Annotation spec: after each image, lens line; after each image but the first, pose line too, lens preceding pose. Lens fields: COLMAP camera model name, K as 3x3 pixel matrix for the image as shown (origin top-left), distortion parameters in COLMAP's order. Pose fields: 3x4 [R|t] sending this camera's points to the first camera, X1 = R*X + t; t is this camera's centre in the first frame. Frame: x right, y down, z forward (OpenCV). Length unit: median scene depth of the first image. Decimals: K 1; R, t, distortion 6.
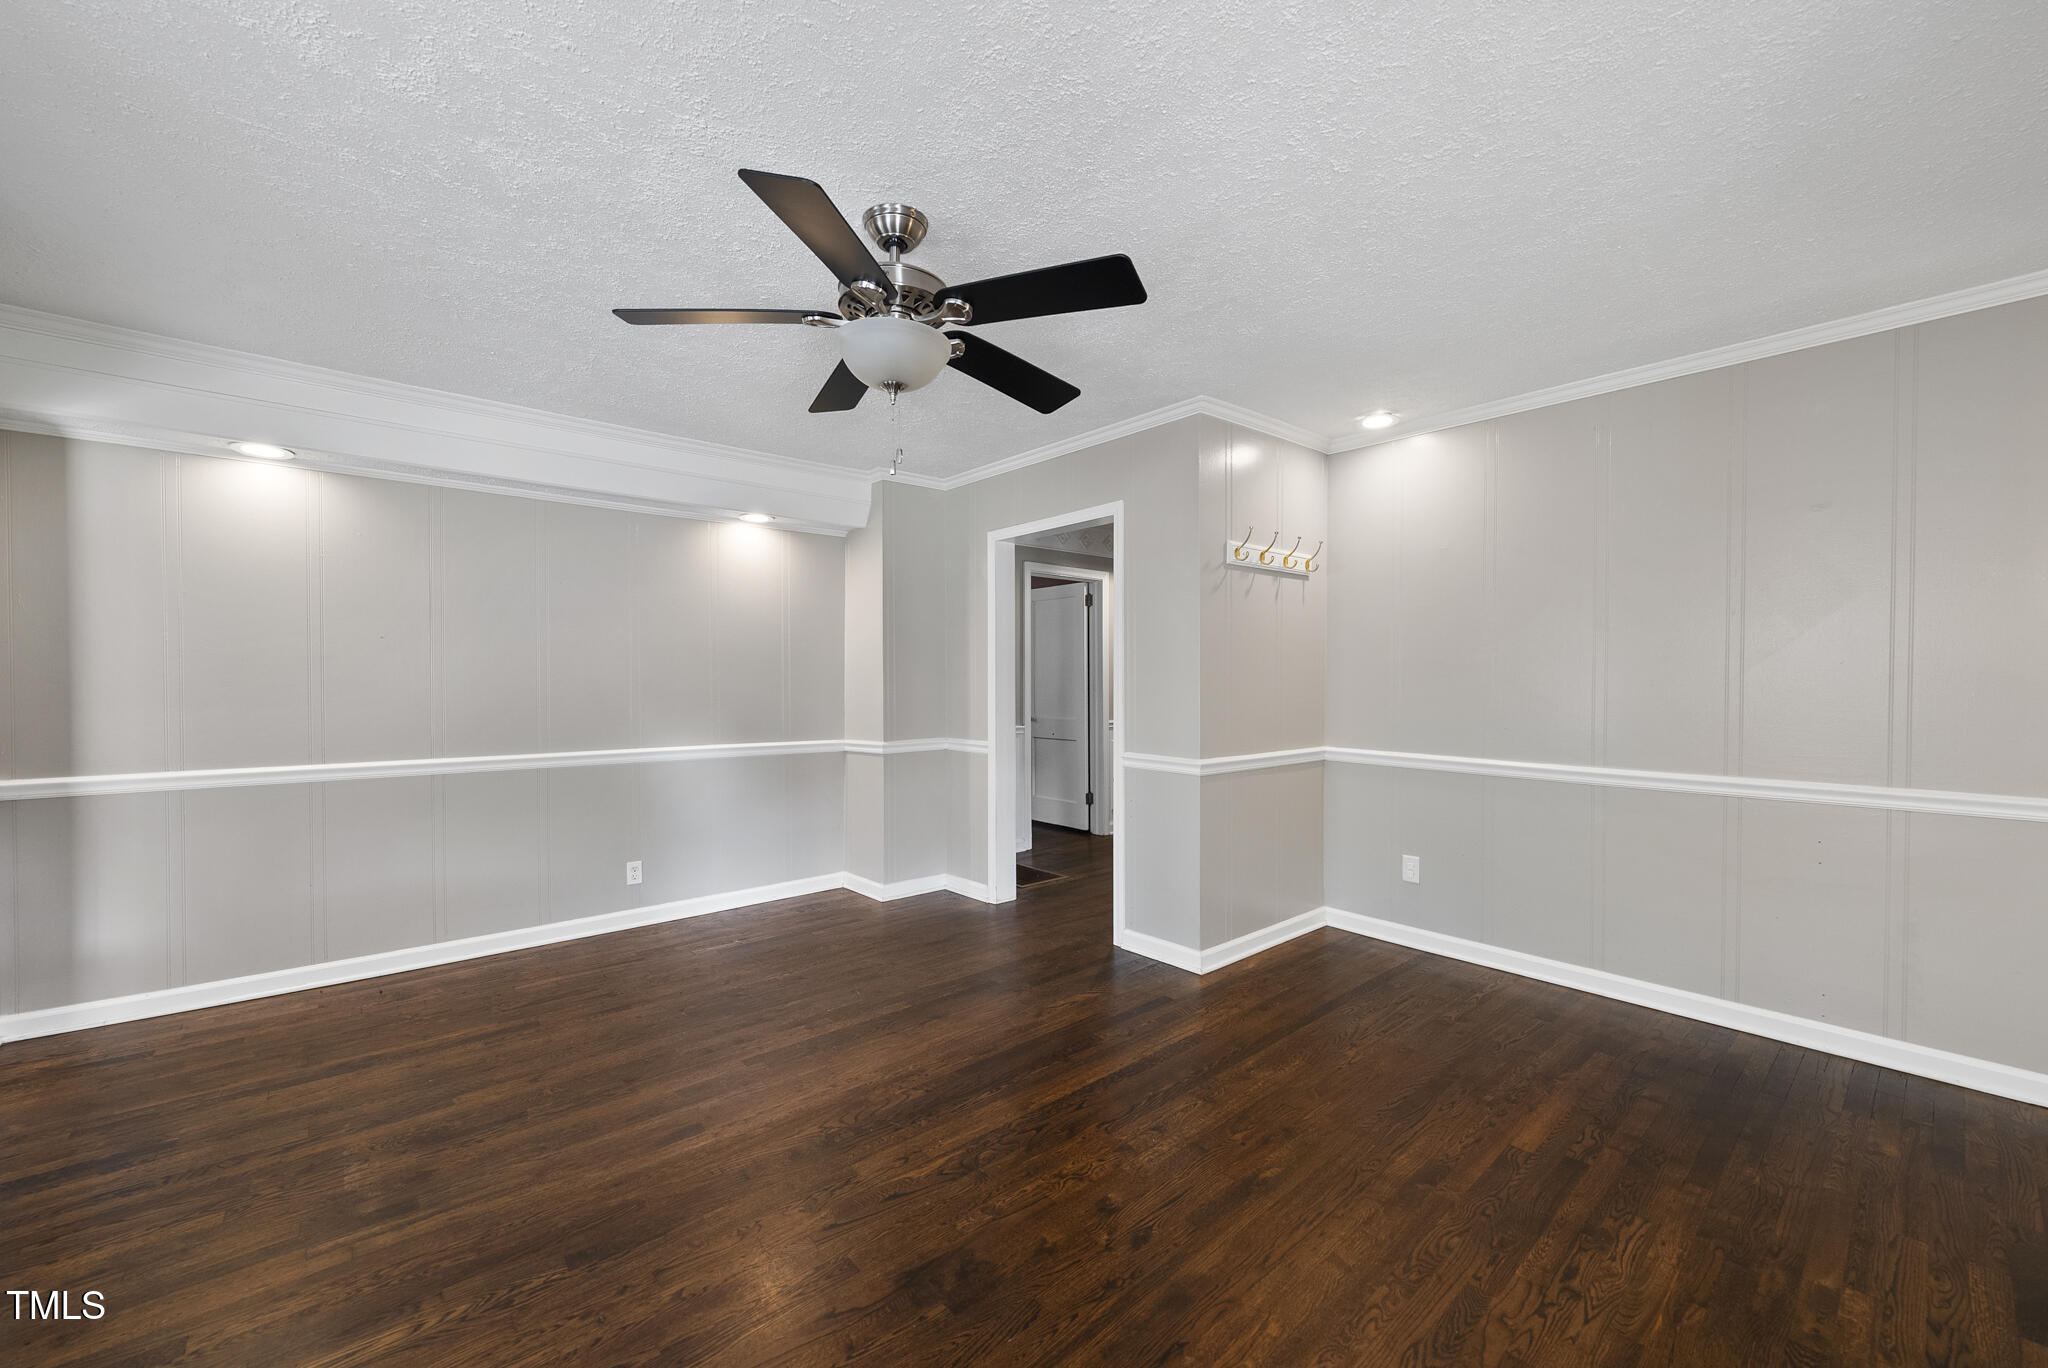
lens RADIAL K [[794.3, 0, 1027.8], [0, 794.3, 675.6], [0, 0, 1]] dist [0.000404, 0.000055]
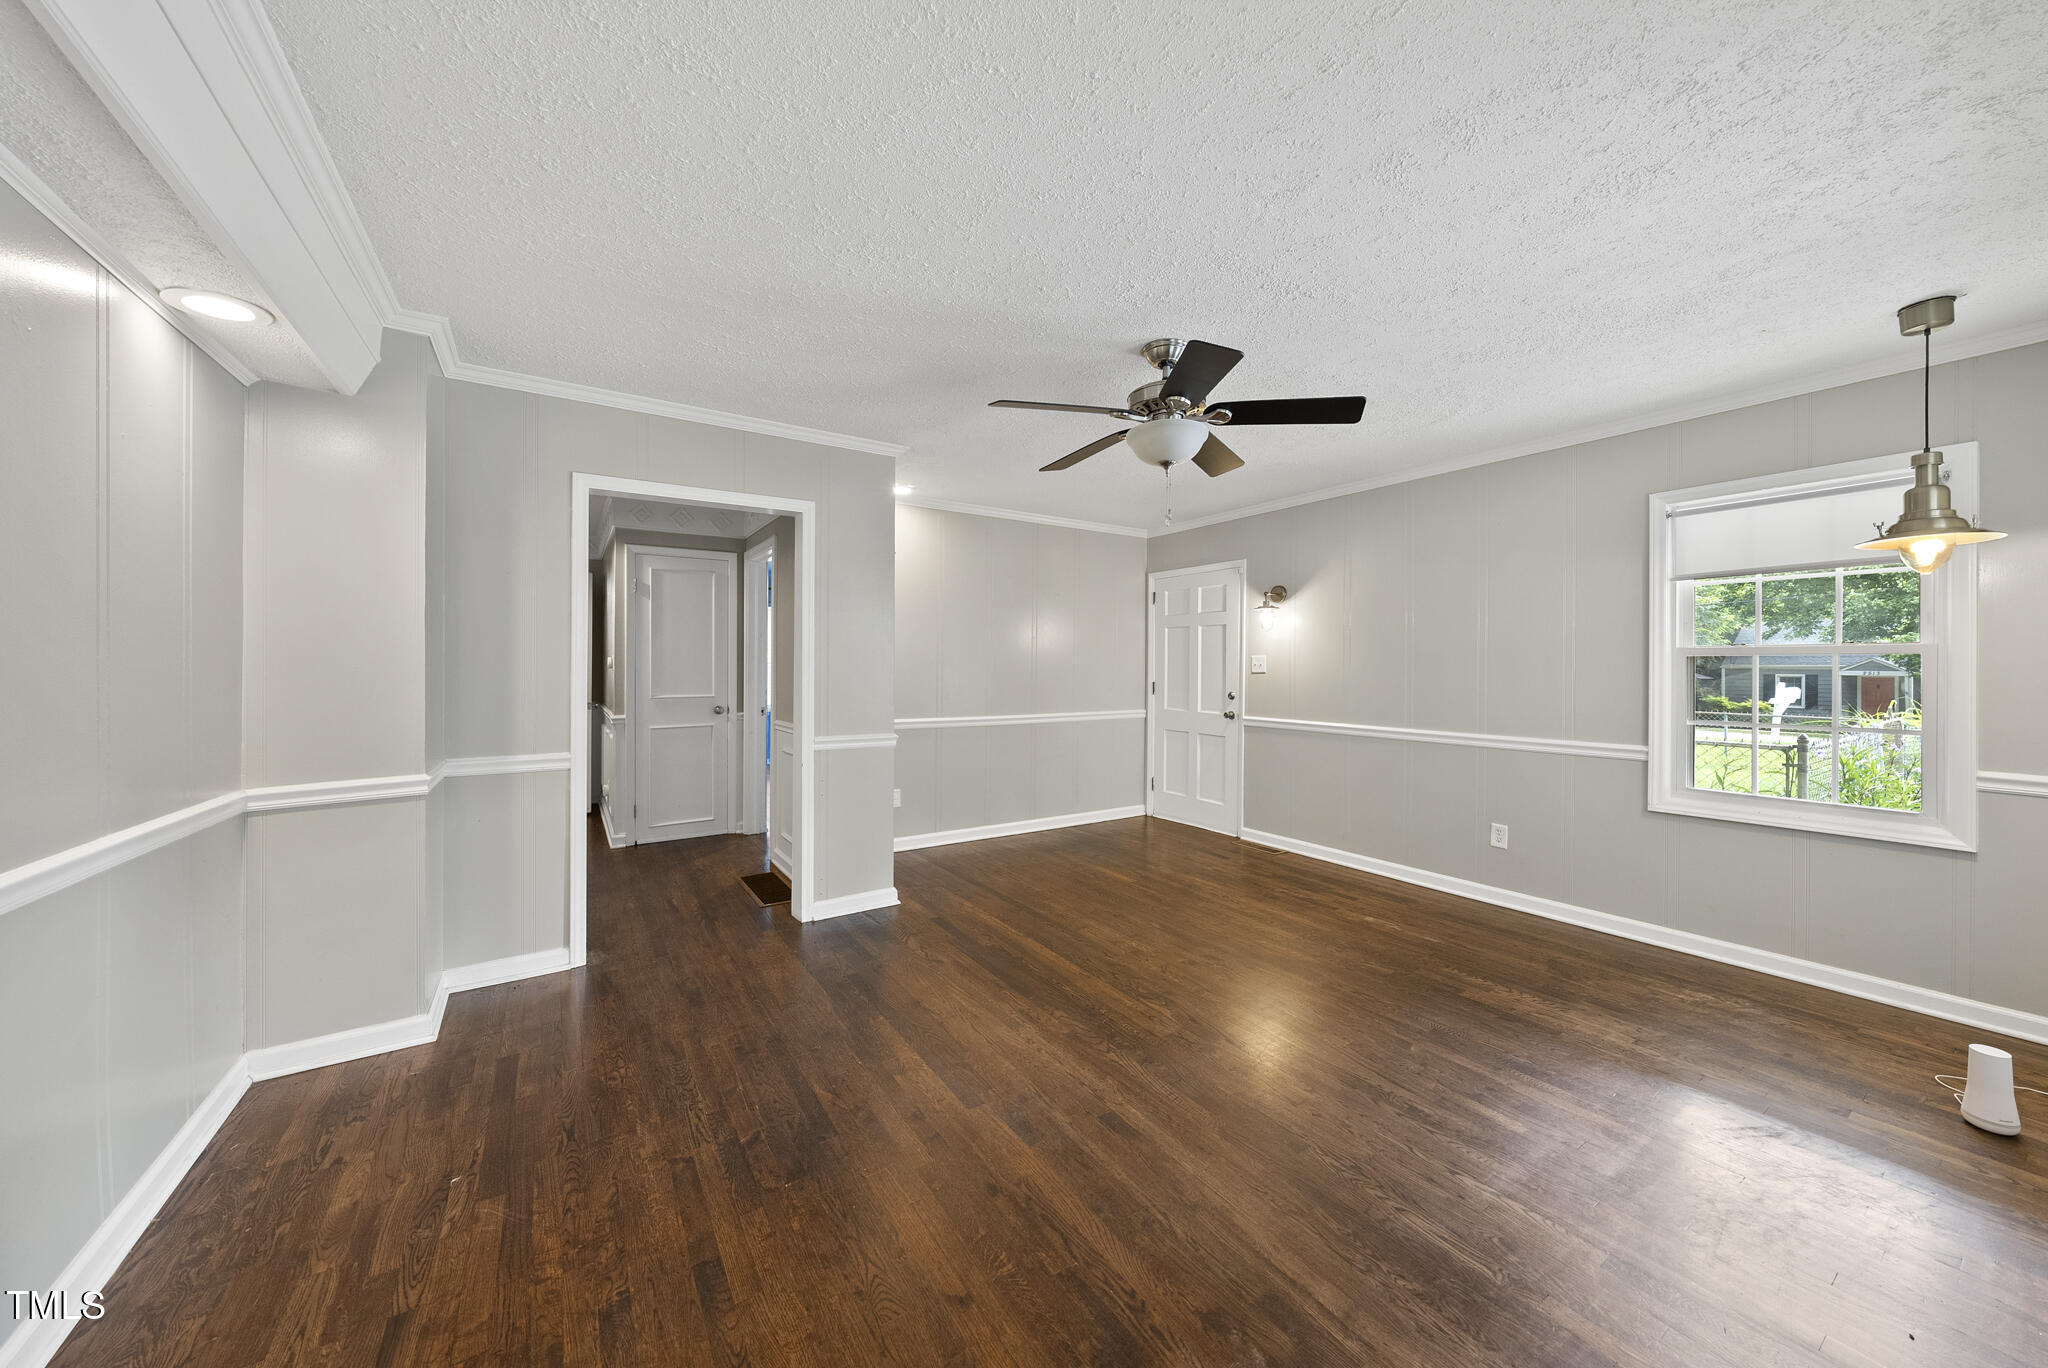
lens RADIAL K [[714.6, 0, 1030.8], [0, 714.6, 660.3], [0, 0, 1]] dist [0.000774, 0.000069]
pose [[0.133171, 0.011422, 0.991027, -1.087652], [-0.006096, 0.999924, -0.010706, 0.002853], [-0.991074, -0.004616, 0.133231, 0.799957]]
